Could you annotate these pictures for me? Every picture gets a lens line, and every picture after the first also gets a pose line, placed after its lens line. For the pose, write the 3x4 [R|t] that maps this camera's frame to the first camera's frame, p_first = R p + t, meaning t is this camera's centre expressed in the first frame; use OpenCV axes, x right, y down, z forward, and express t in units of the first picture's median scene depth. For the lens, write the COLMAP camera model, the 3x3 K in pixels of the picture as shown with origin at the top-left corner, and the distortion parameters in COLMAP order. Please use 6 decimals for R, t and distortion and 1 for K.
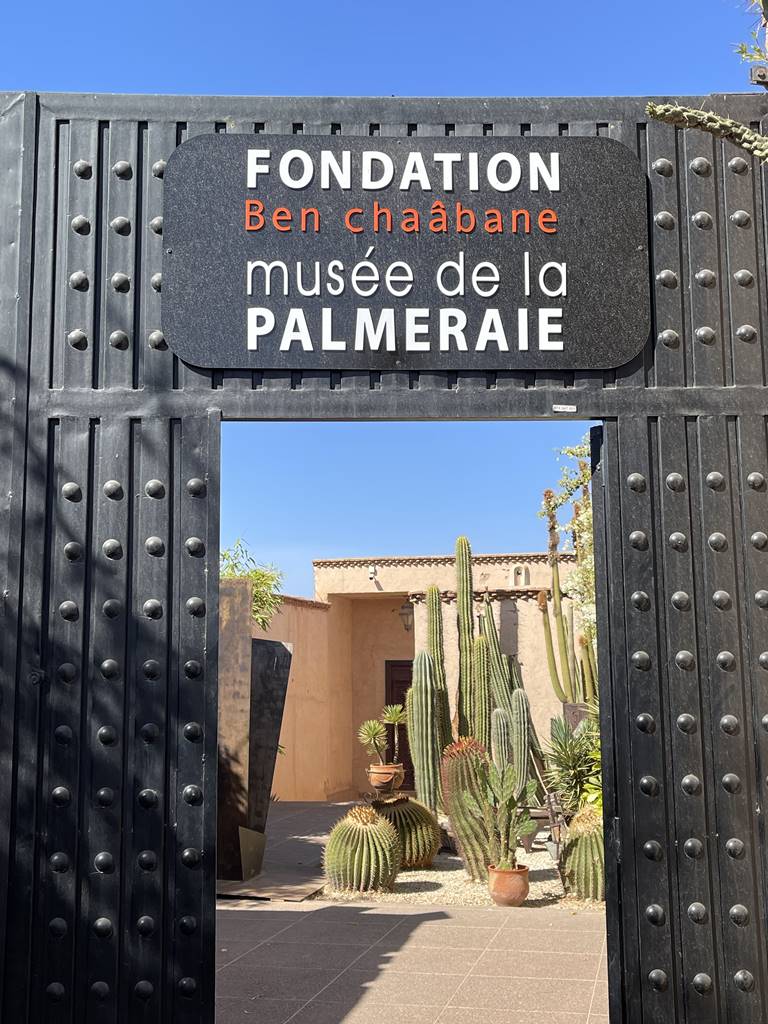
lens RADIAL K [[1140.5, 0, 384.0], [0, 1140.5, 512.0], [0, 0, 1]] dist [0.110634, -0.005719]
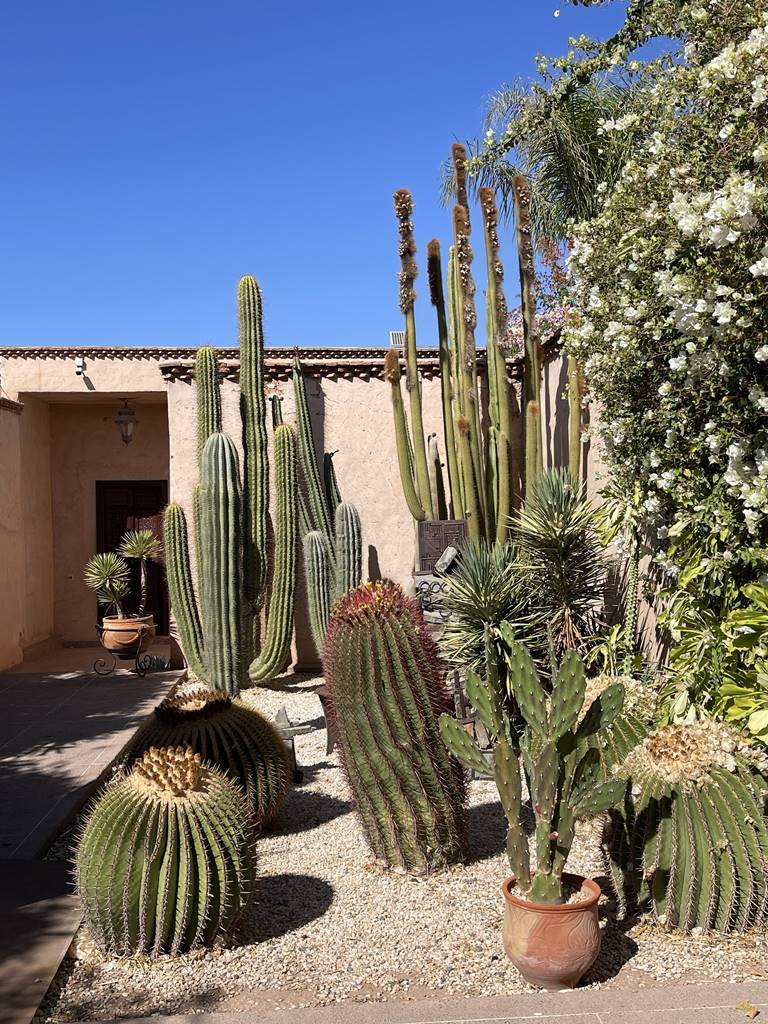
lens RADIAL K [[1092.0, 0, 384.0], [0, 1092.0, 512.0], [0, 0, 1]] dist [0.169882, -0.413825]
pose [[0.960995, -0.007212, 0.276472, -0.033792], [-0.032586, 0.989744, 0.139085, 0.067837], [-0.274639, -0.142669, 0.950904, 0.371668]]
